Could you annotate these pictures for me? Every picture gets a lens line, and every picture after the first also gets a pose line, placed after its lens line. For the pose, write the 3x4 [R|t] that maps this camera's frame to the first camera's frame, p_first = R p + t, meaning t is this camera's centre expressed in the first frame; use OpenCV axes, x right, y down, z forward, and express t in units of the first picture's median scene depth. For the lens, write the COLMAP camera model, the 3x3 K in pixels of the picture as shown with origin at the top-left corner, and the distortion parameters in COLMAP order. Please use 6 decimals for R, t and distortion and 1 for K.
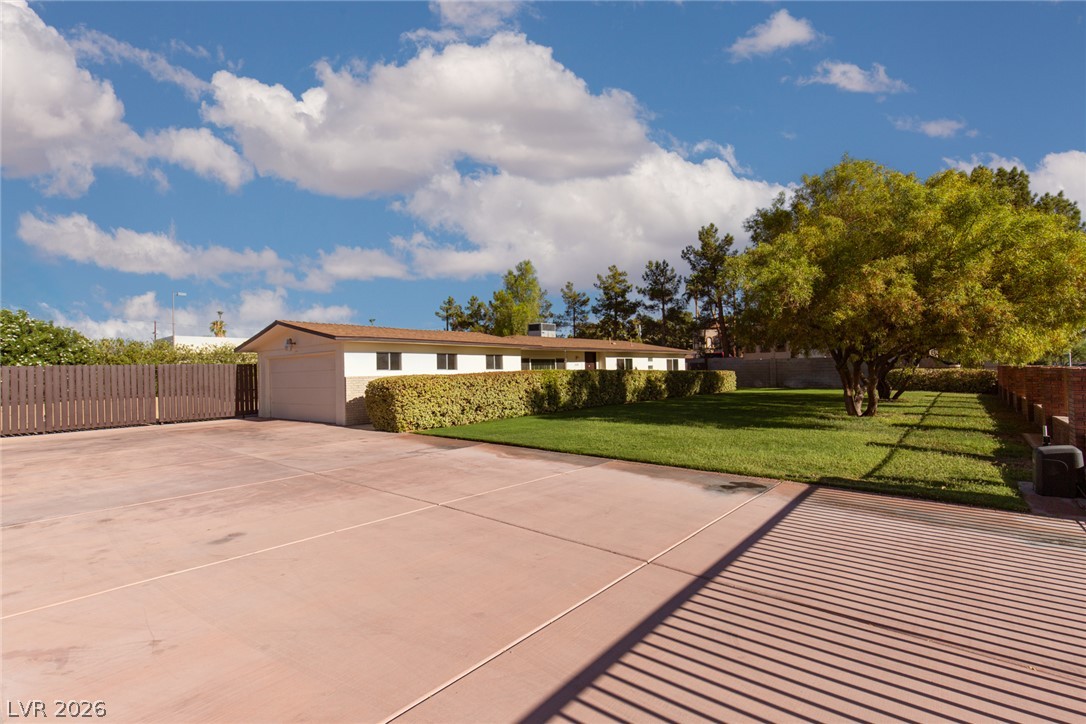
lens RADIAL K [[489.0, 0, 552.2], [0, 489.0, 364.6], [0, 0, 1]] dist [0.009485, -0.002779]
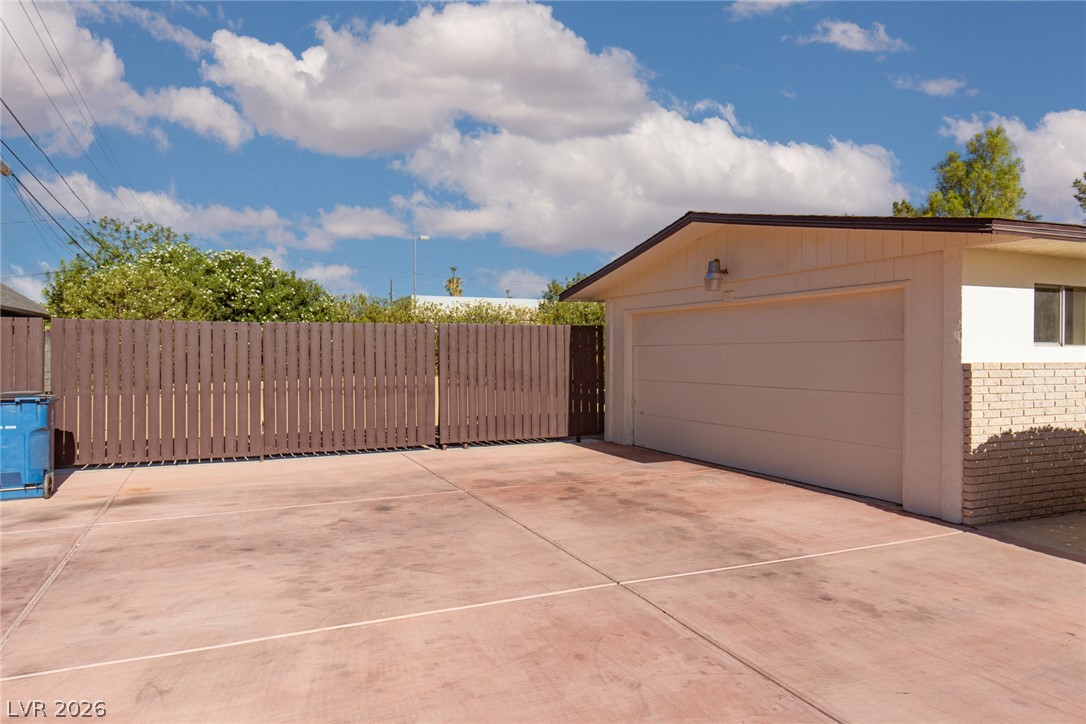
lens RADIAL K [[687.6, 0, 525.1], [0, 687.6, 344.2], [0, 0, 1]] dist [0.009420, -0.001111]
pose [[0.887629, 0.018204, -0.460199, -0.396362], [-0.014001, 0.999823, 0.012545, 0.009807], [0.460346, -0.004692, 0.887727, 0.419196]]
